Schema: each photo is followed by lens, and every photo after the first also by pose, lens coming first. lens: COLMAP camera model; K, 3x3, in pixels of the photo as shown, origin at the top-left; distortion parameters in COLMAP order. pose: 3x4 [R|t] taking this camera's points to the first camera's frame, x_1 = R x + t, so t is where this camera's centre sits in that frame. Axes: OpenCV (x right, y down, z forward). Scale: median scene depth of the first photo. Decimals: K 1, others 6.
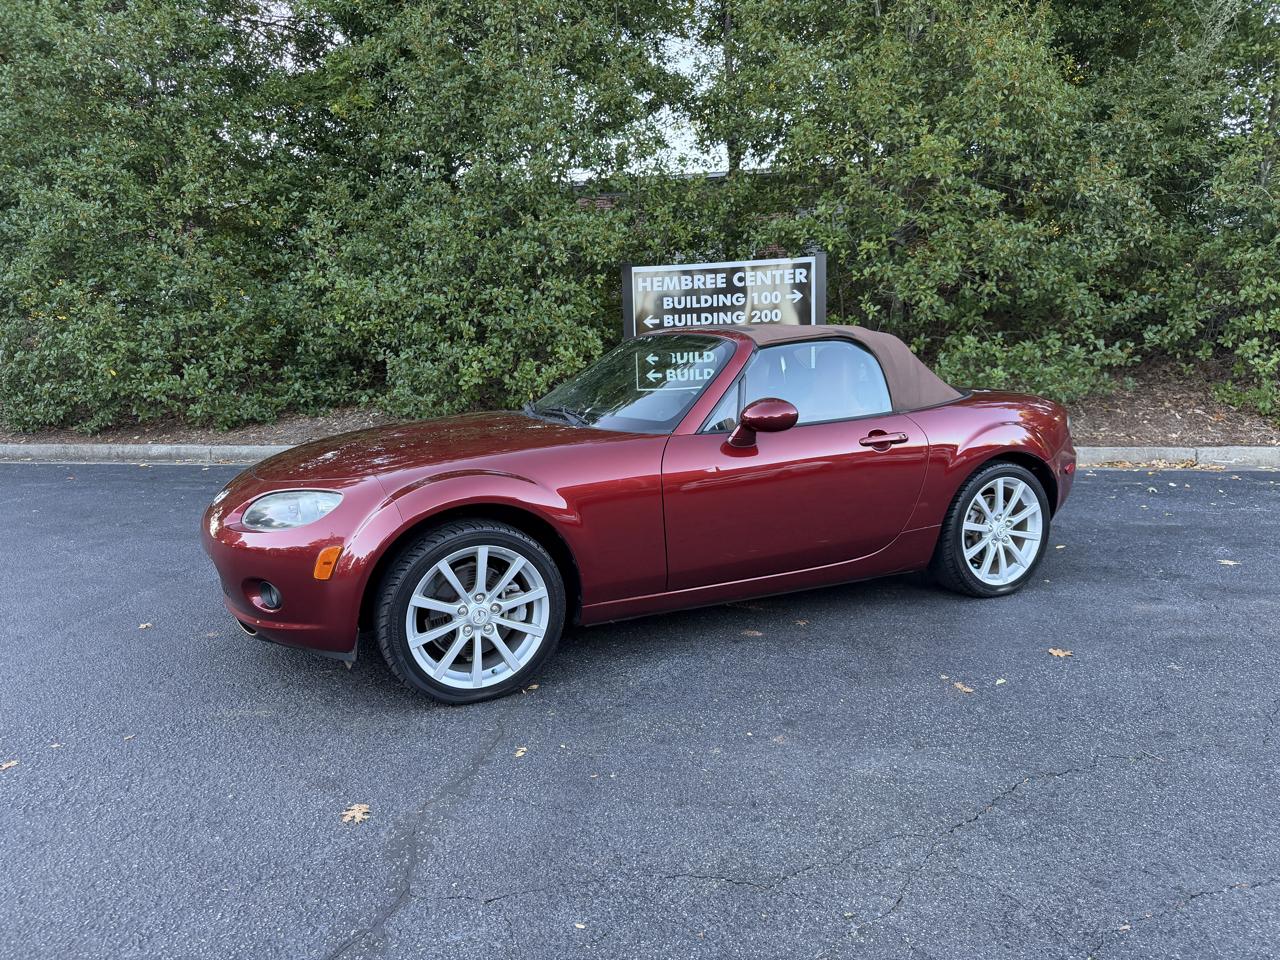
lens RADIAL K [[912.6, 0, 645.7], [0, 912.6, 488.4], [0, 0, 1]] dist [0.050811, -0.067971]
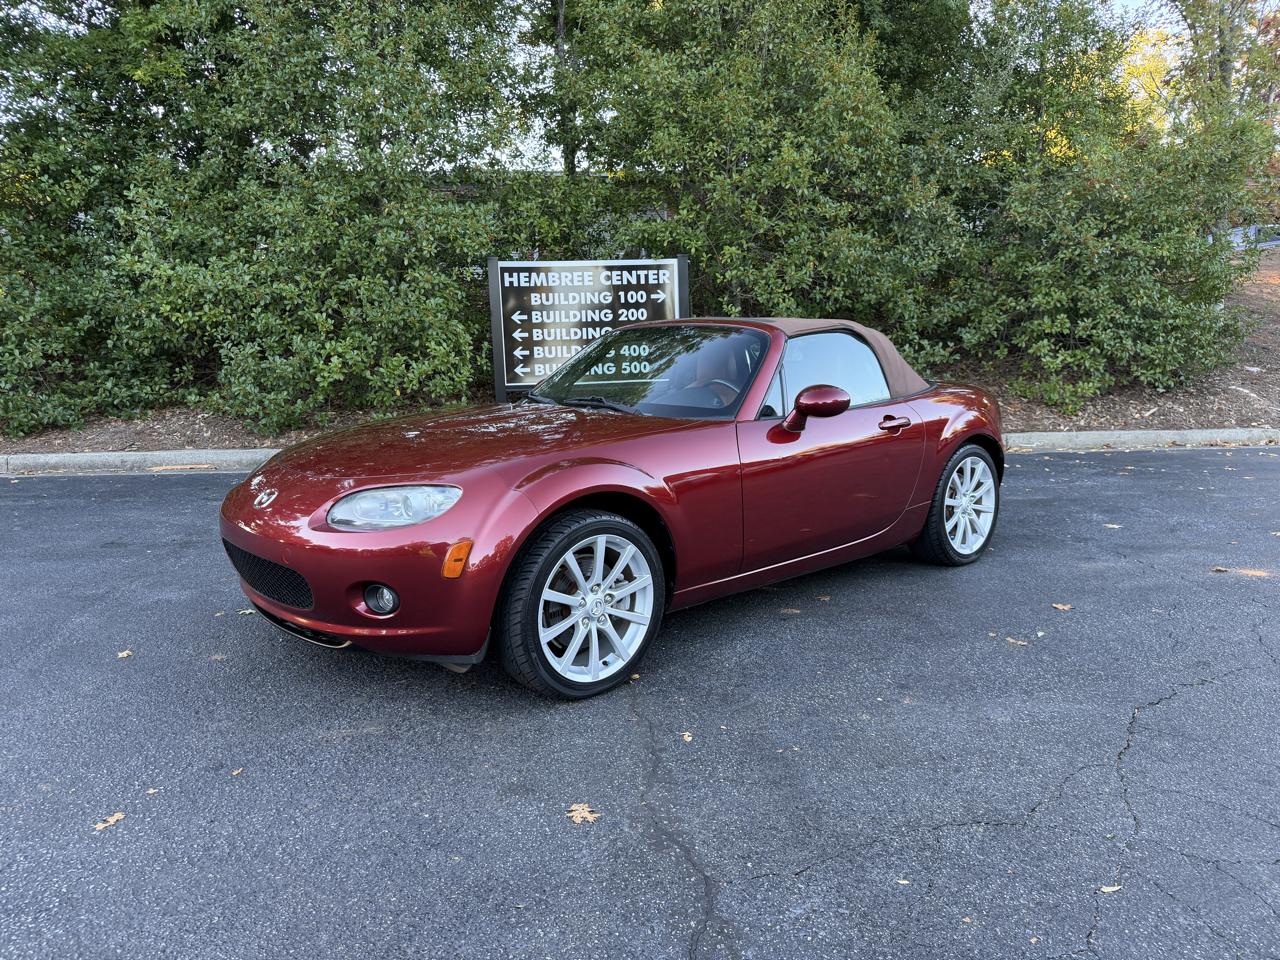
lens RADIAL K [[912.6, 0, 656.2], [0, 912.6, 479.8], [0, 0, 1]] dist [0.050811, -0.067971]
pose [[0.961810, -0.033129, 0.271705, -0.132715], [0.036314, 0.999318, -0.006701, 0.004426], [-0.271298, 0.016312, 0.962357, 0.015440]]
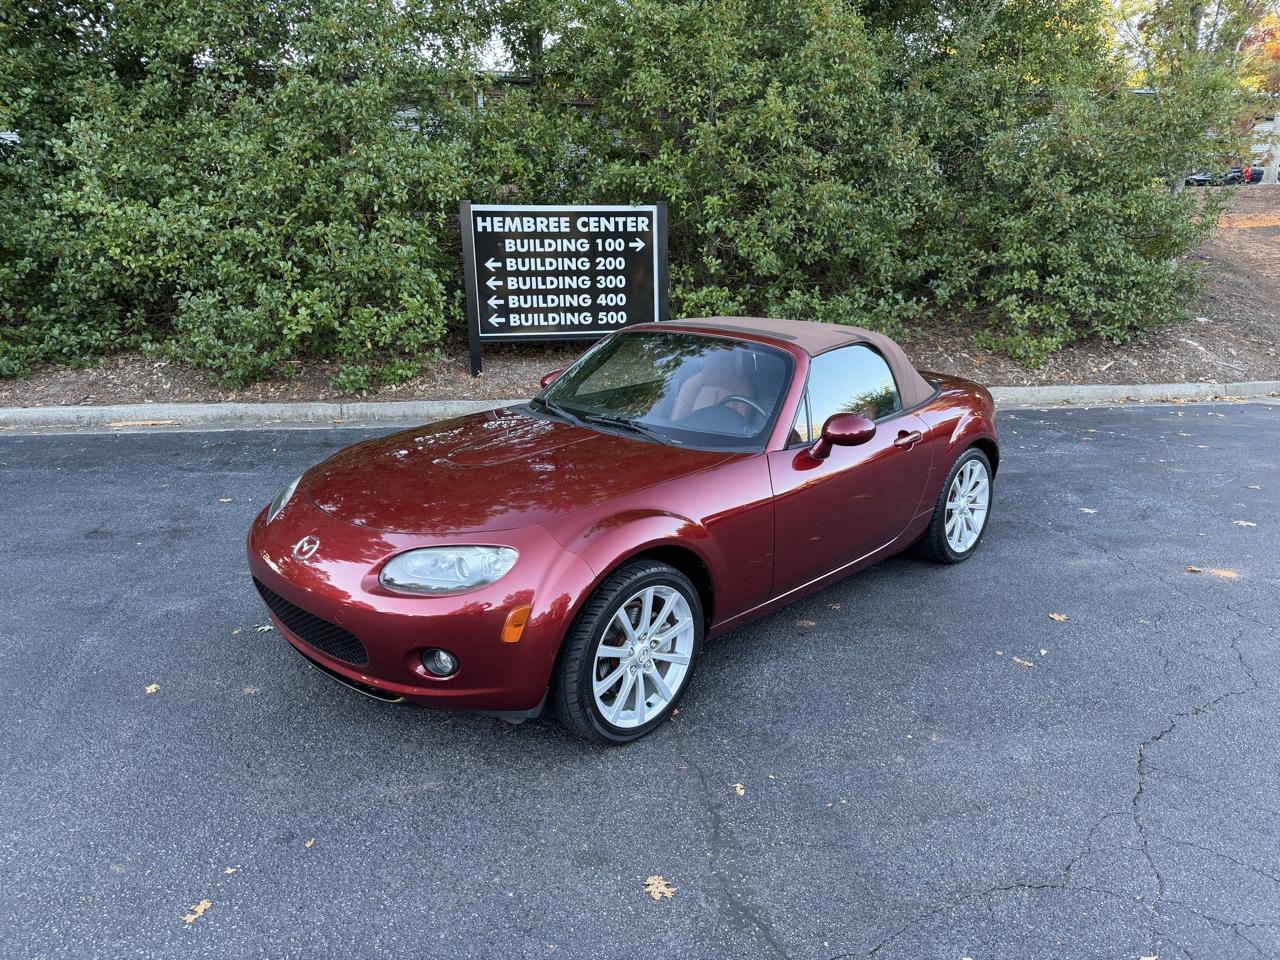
lens RADIAL K [[912.6, 0, 673.3], [0, 912.6, 484.1], [0, 0, 1]] dist [0.050811, -0.067971]
pose [[0.937278, -0.058489, 0.343639, -0.168820], [0.024437, 0.994422, 0.102605, -0.051700], [-0.347724, -0.087772, 0.933480, 0.025144]]
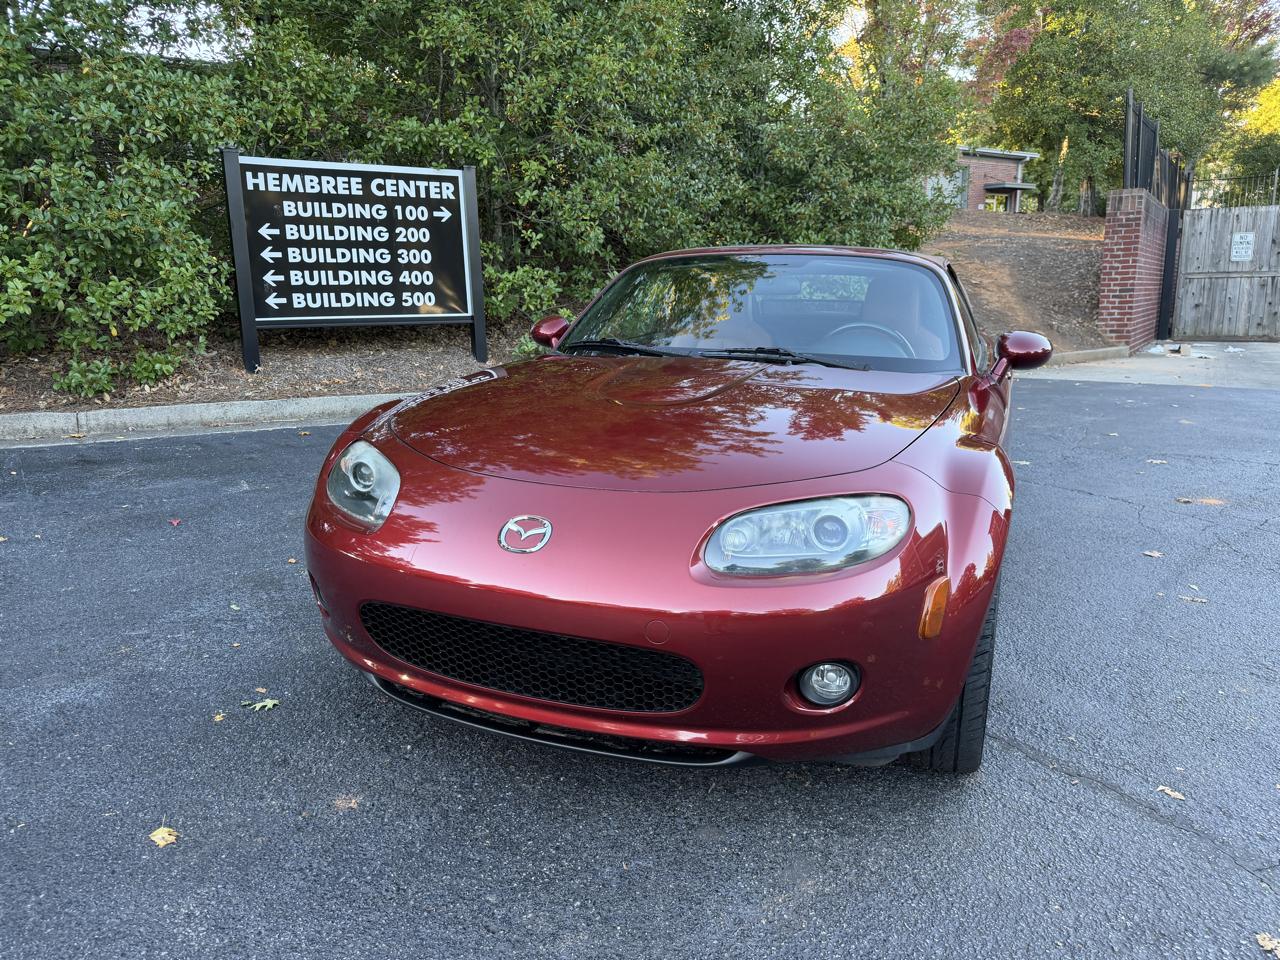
lens RADIAL K [[912.6, 0, 674.7], [0, 912.6, 464.3], [0, 0, 1]] dist [0.050811, -0.067971]
pose [[0.730389, -0.110364, 0.674056, -0.301450], [0.074237, 0.993840, 0.082281, -0.029990], [-0.678985, -0.010057, 0.734083, 0.219645]]
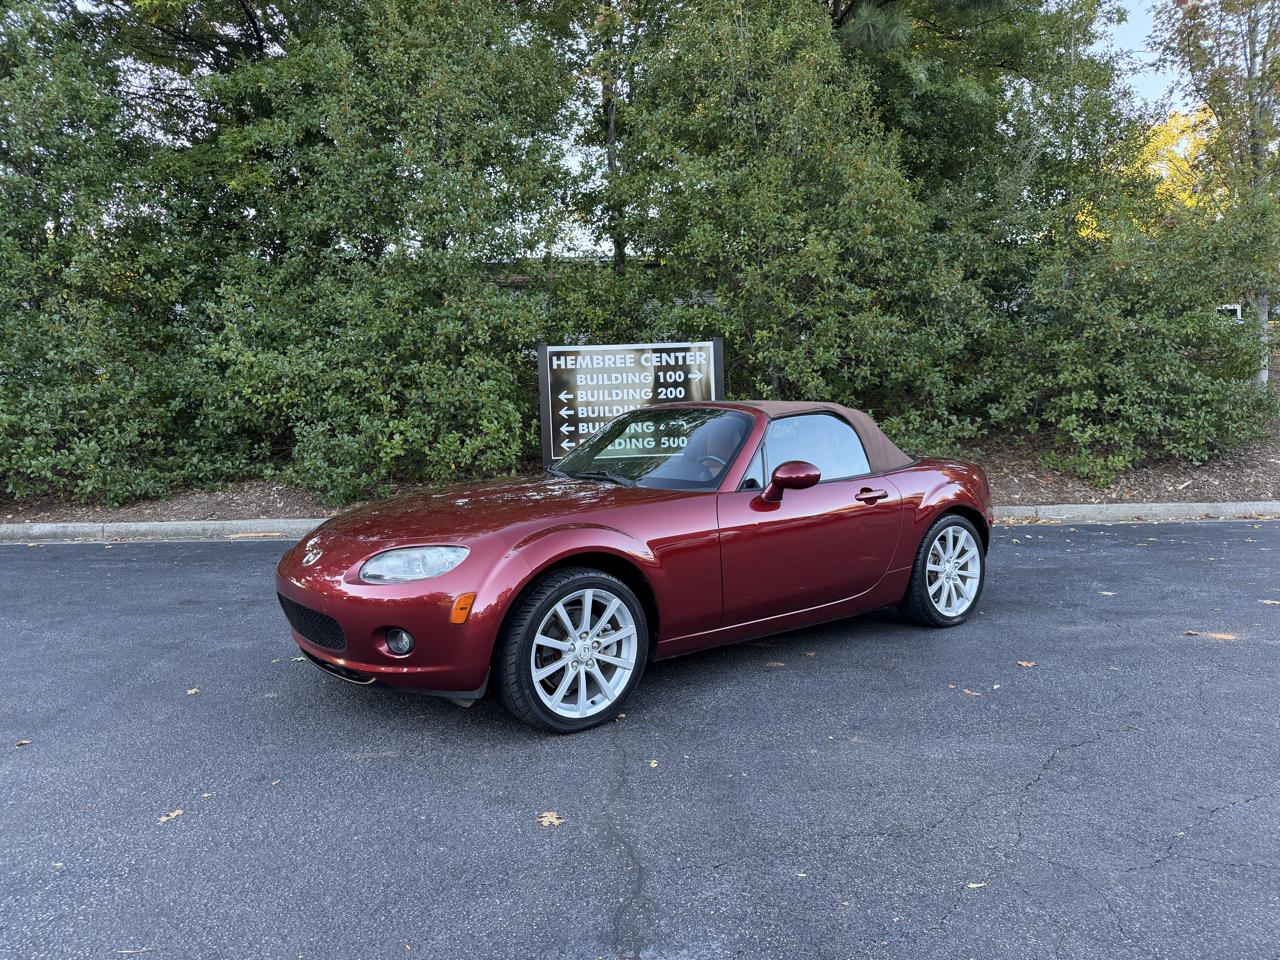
lens RADIAL K [[912.6, 0, 662.8], [0, 912.6, 480.2], [0, 0, 1]] dist [0.050811, -0.067971]
pose [[0.977958, -0.011952, 0.208459, -0.111803], [0.030669, 0.995755, -0.086789, 0.009813], [-0.206537, 0.091269, 0.974173, -0.049867]]
